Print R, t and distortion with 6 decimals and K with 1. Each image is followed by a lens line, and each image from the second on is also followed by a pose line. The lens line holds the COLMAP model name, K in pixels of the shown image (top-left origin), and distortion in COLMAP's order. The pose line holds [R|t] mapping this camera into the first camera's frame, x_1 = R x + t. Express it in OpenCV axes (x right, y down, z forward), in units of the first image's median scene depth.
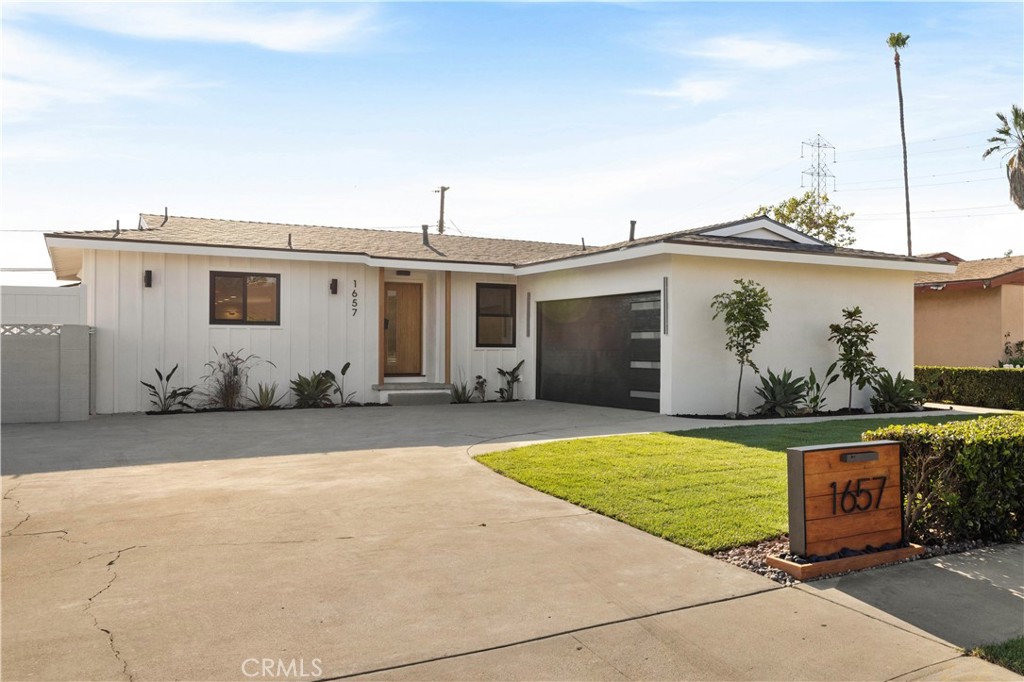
lens RADIAL K [[768.1, 0, 513.2], [0, 768.1, 342.0], [0, 0, 1]] dist [0.000517, 0.000013]
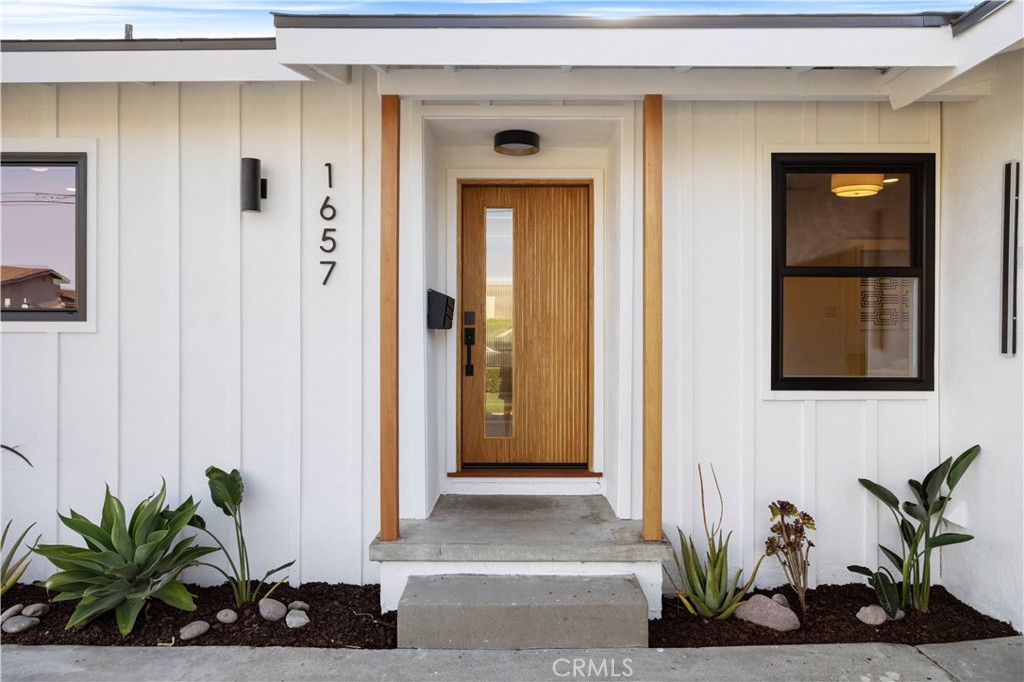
lens RADIAL K [[696.7, 0, 510.5], [0, 696.7, 345.4], [0, 0, 1]] dist [-0.007317, -0.000517]
pose [[0.907855, 0.001307, -0.419282, -0.029139], [0.004863, 0.999895, 0.013646, -0.013137], [0.419256, -0.014428, 0.907754, 0.740848]]
